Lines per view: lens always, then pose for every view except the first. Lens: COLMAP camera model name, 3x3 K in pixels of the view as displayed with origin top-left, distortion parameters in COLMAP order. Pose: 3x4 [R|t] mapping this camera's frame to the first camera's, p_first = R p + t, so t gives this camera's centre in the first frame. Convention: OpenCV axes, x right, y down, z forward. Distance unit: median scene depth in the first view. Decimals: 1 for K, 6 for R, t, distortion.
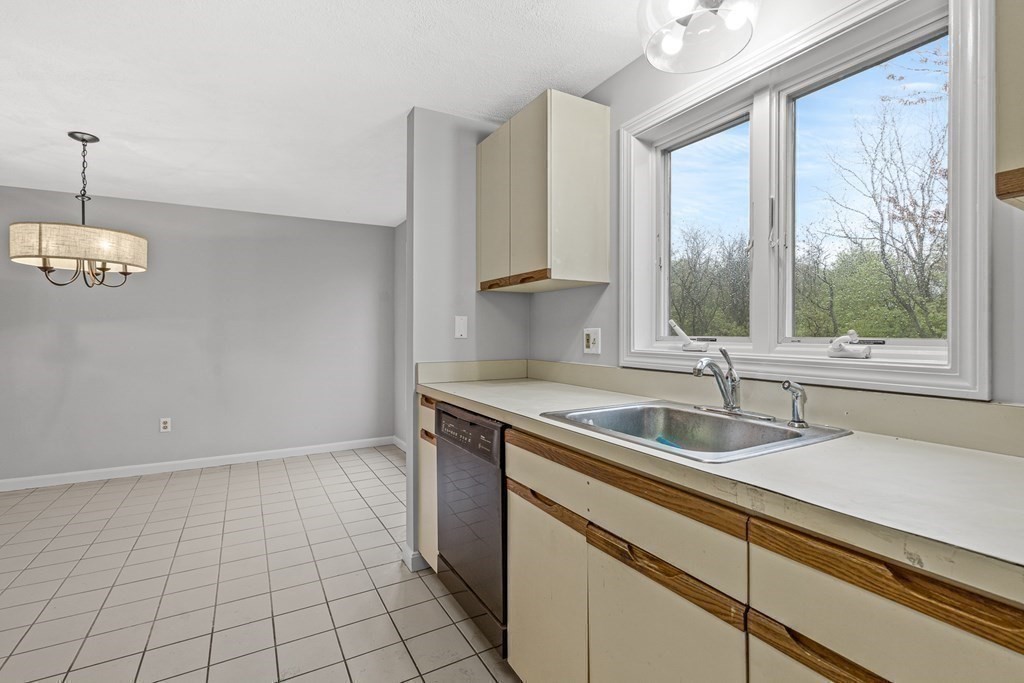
lens RADIAL K [[469.9, 0, 512.9], [0, 469.9, 336.0], [0, 0, 1]] dist [-0.001957, -0.002660]
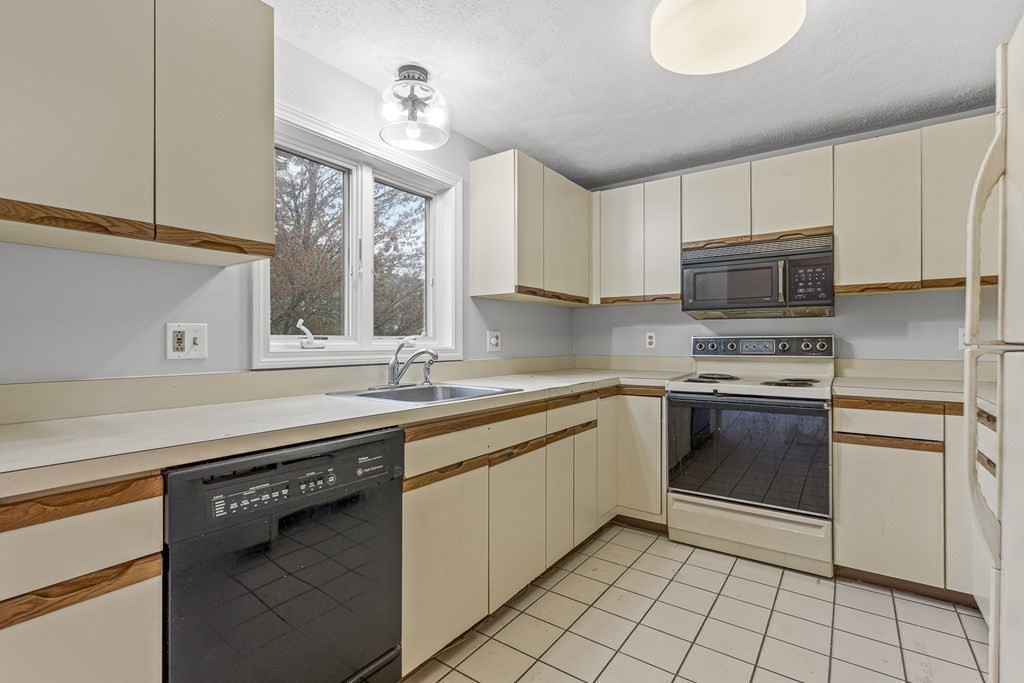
lens RADIAL K [[469.9, 0, 517.5], [0, 469.9, 341.1], [0, 0, 1]] dist [-0.001957, -0.002660]
pose [[-0.418488, 0.000432, 0.908222, -0.898104], [0.007142, 0.999971, 0.002815, 0.016365], [-0.908194, 0.007665, -0.418478, 1.096838]]
